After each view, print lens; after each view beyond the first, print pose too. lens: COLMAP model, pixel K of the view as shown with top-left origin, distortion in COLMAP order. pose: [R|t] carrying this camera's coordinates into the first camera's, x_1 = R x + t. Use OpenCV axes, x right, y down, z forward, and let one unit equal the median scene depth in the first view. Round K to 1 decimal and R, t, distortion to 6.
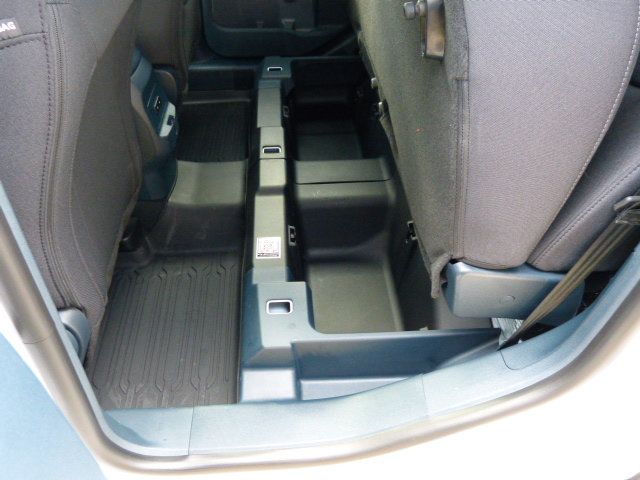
lens RADIAL K [[482.8, 0, 317.1], [0, 482.8, 240.8], [0, 0, 1]] dist [-0.040025, 0.032056]
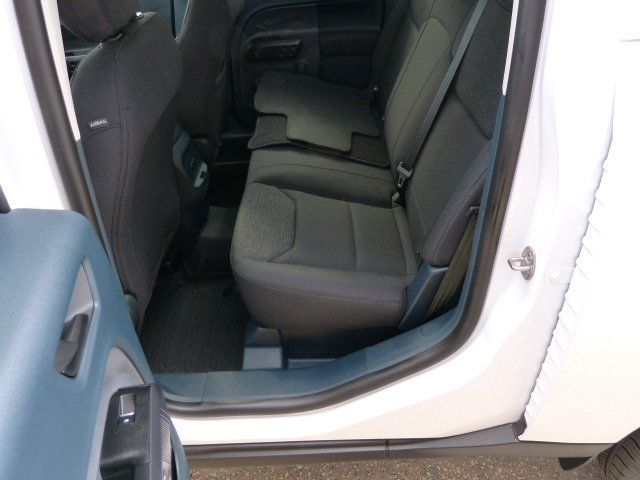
lens RADIAL K [[482.8, 0, 322.3], [0, 482.8, 239.6], [0, 0, 1]] dist [-0.040025, 0.032056]
pose [[0.995748, -0.017542, -0.090437, 0.172615], [0.006220, 0.992265, -0.123985, 0.115955], [0.091912, 0.122895, 0.988154, -0.331947]]
